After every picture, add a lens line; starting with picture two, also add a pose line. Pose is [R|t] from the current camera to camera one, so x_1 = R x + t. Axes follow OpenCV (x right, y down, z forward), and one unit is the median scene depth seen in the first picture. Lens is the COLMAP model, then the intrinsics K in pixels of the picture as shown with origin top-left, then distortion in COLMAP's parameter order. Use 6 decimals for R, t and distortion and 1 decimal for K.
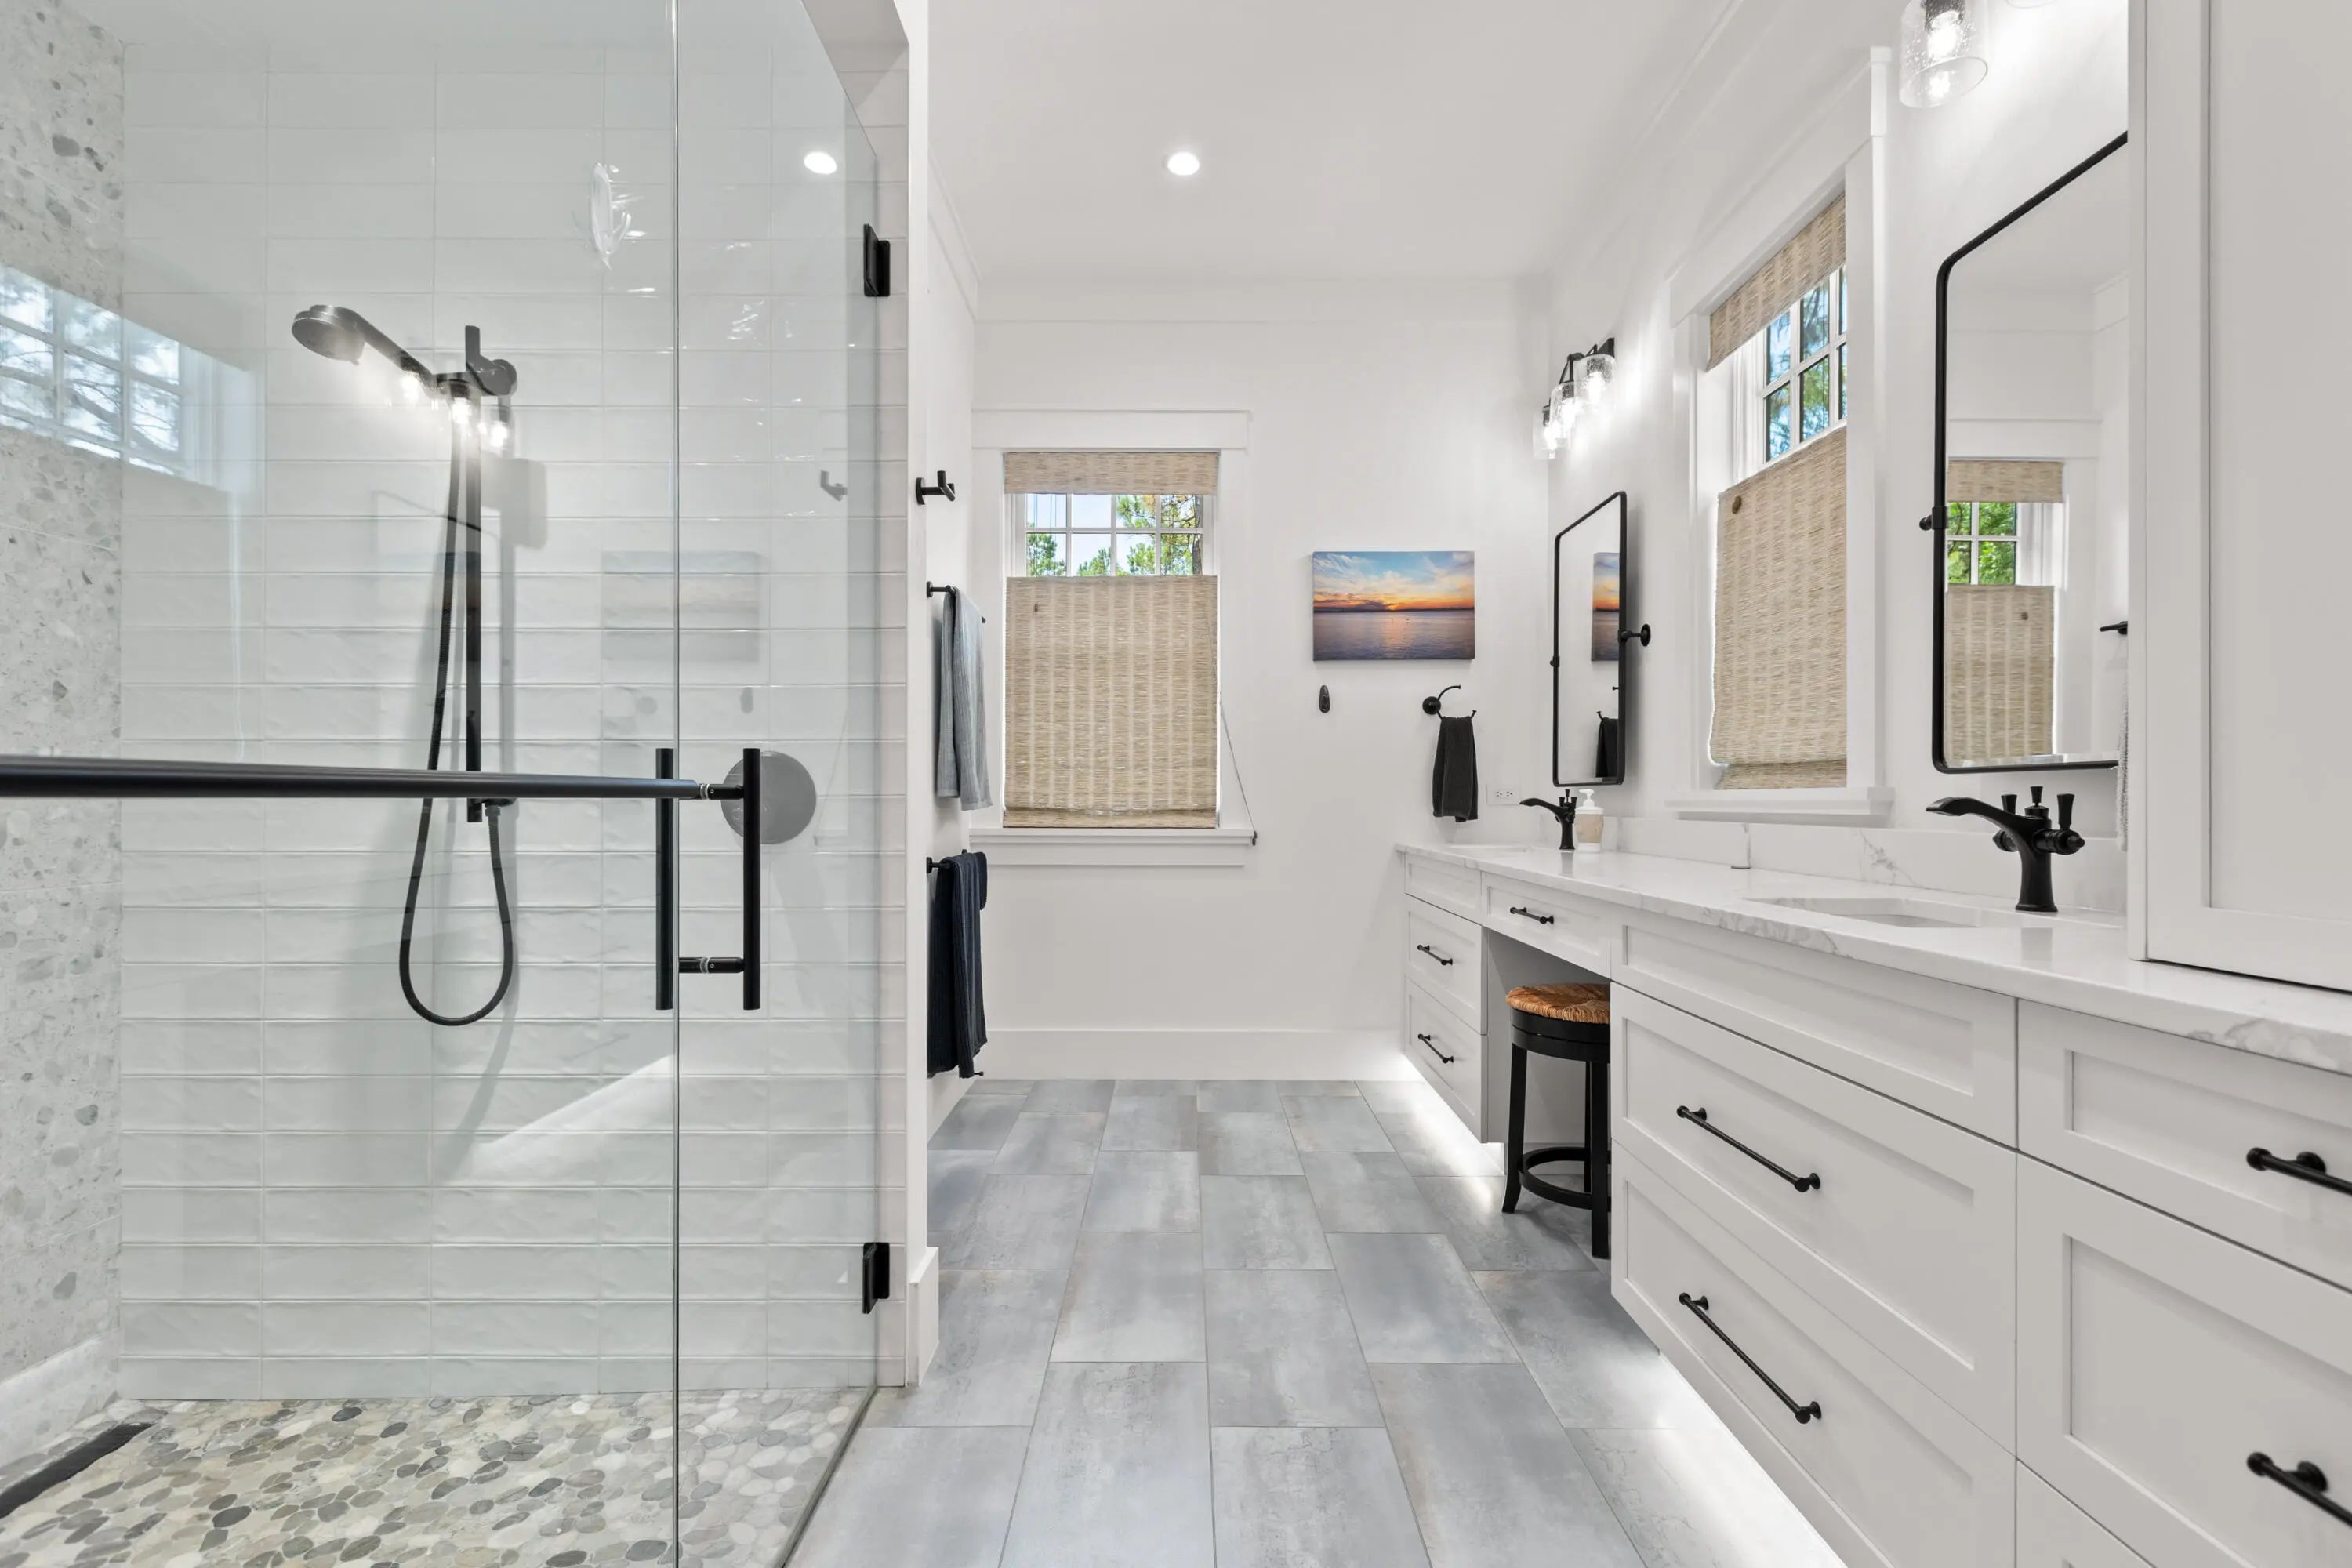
lens RADIAL K [[1068.3, 0, 1174.8], [0, 1068.3, 793.3], [0, 0, 1]] dist [0.007727, -0.002496]
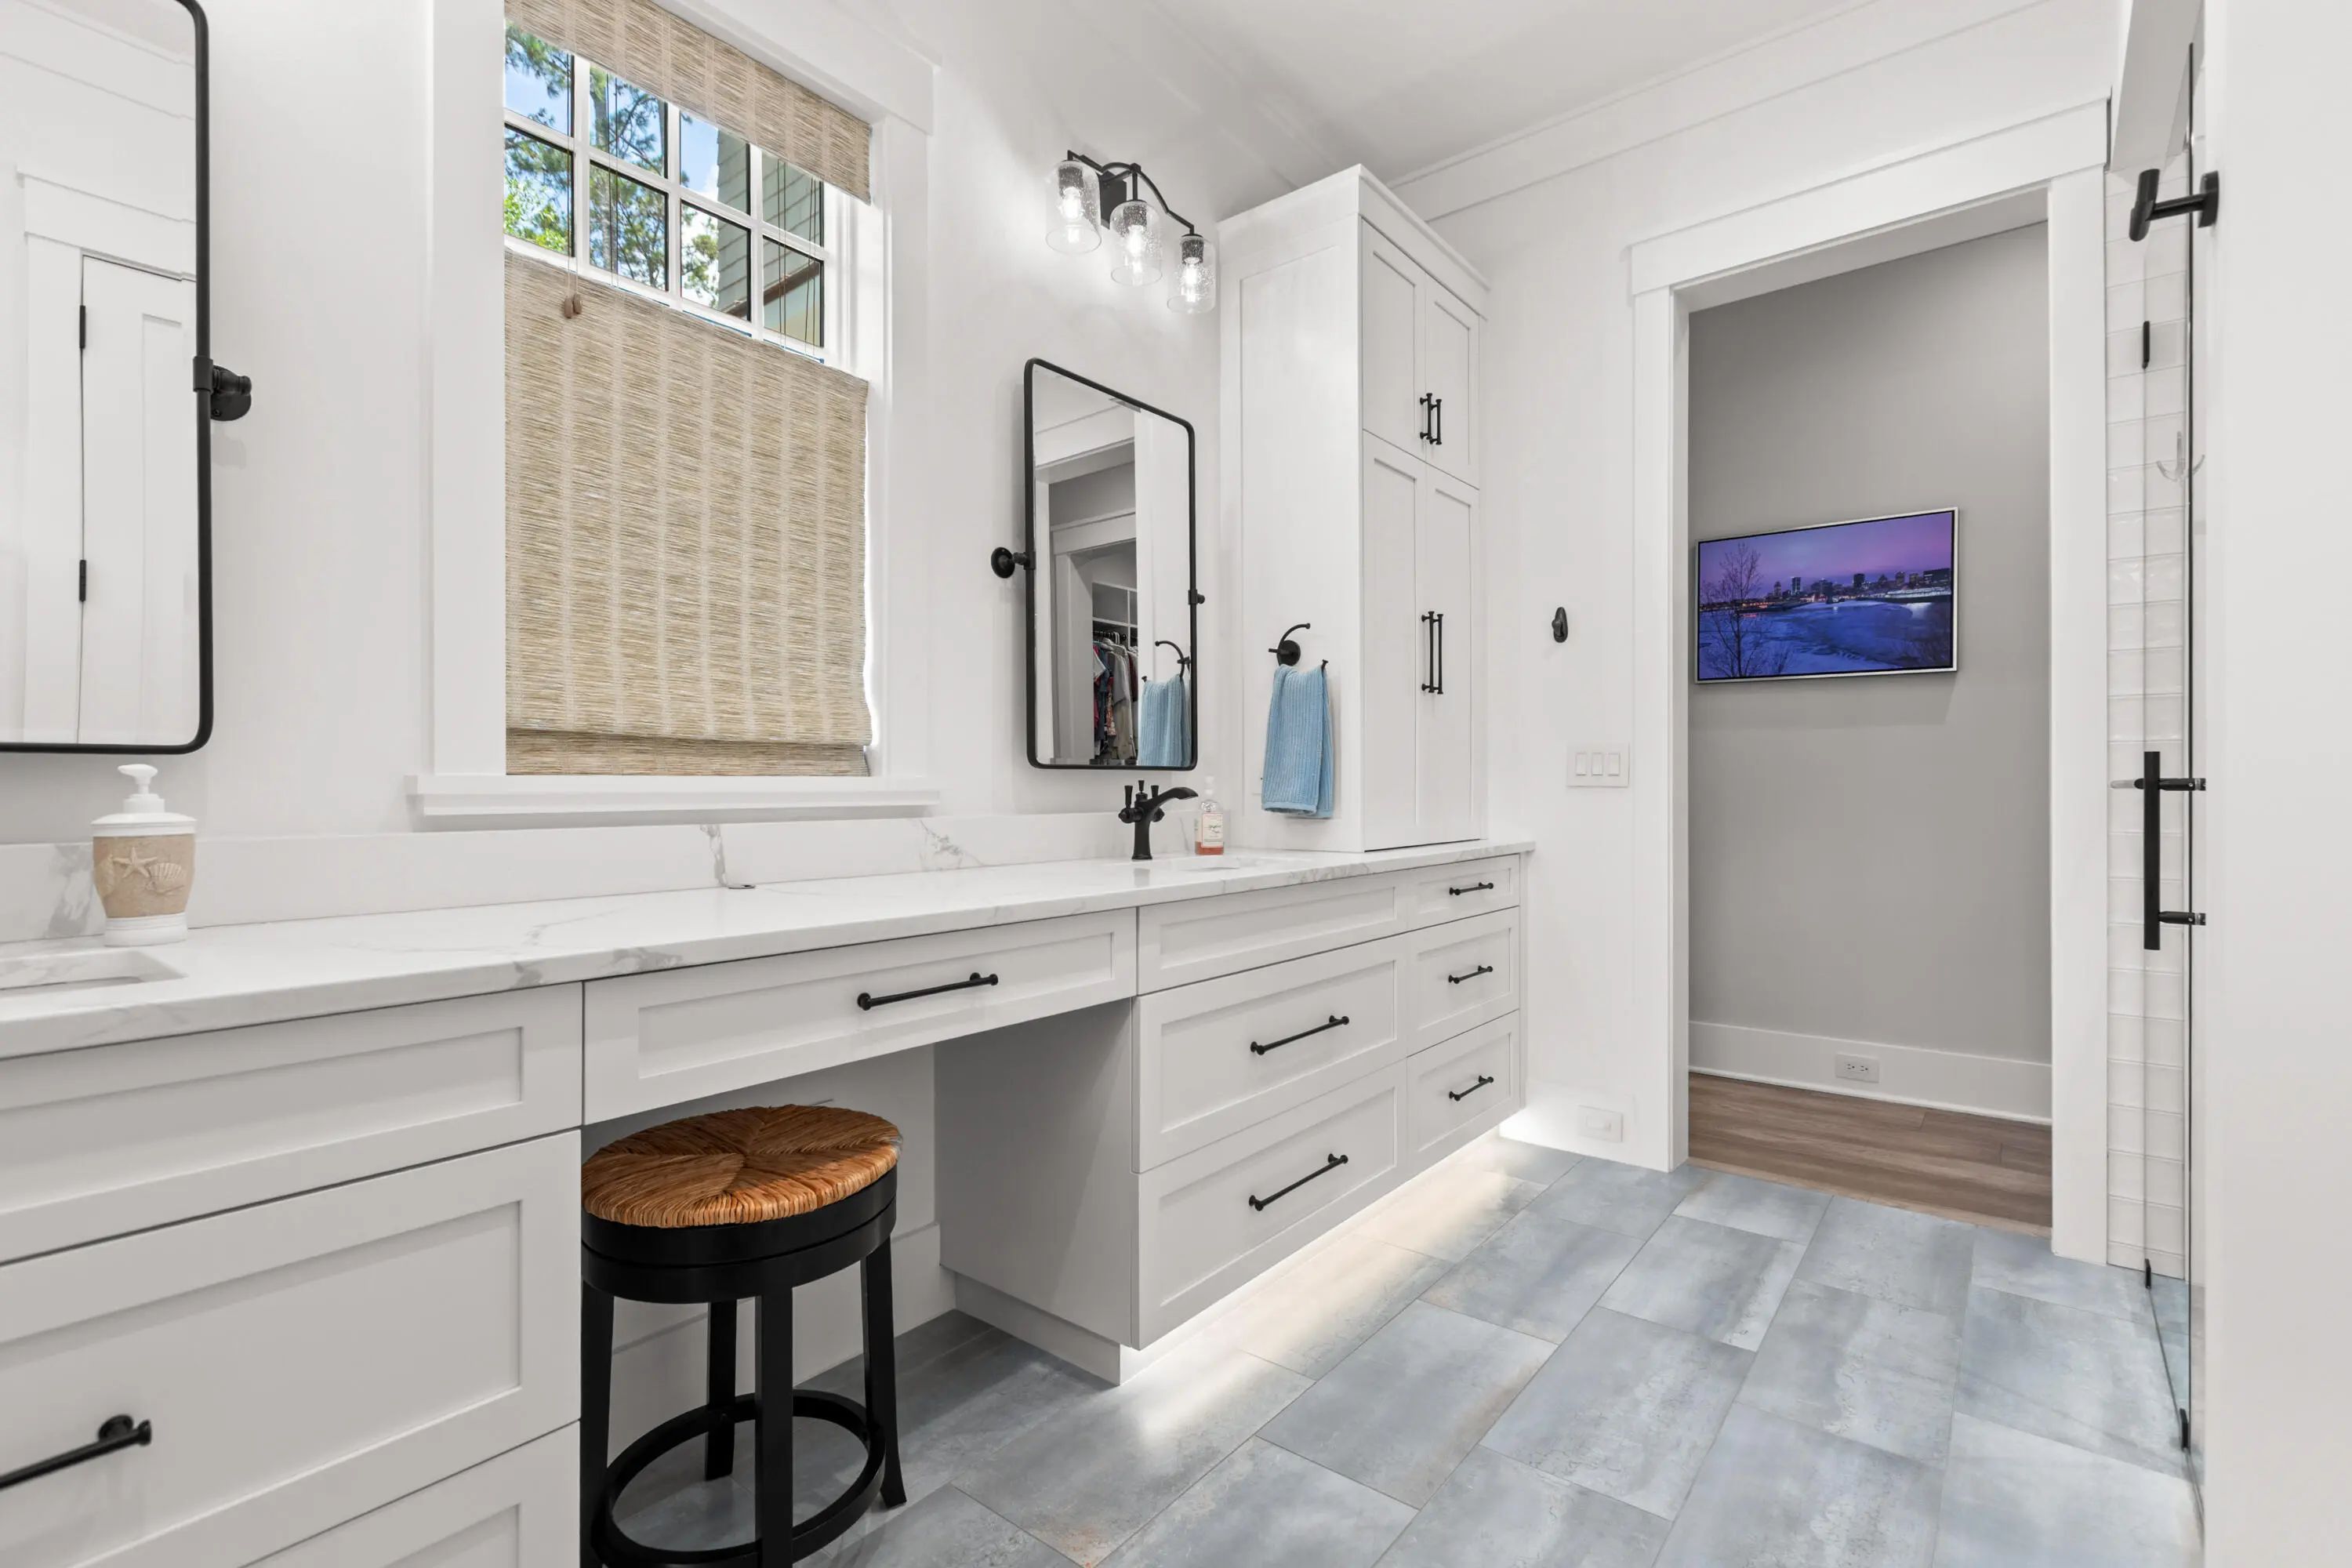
lens RADIAL K [[1068.3, 0, 1171.7], [0, 1068.3, 786.9], [0, 0, 1]] dist [0.007727, -0.002496]
pose [[-0.786138, -0.001046, 0.618050, -0.160051], [-0.002450, 0.999996, -0.001424, 0.004602], [-0.618046, -0.002634, -0.786137, 1.711742]]
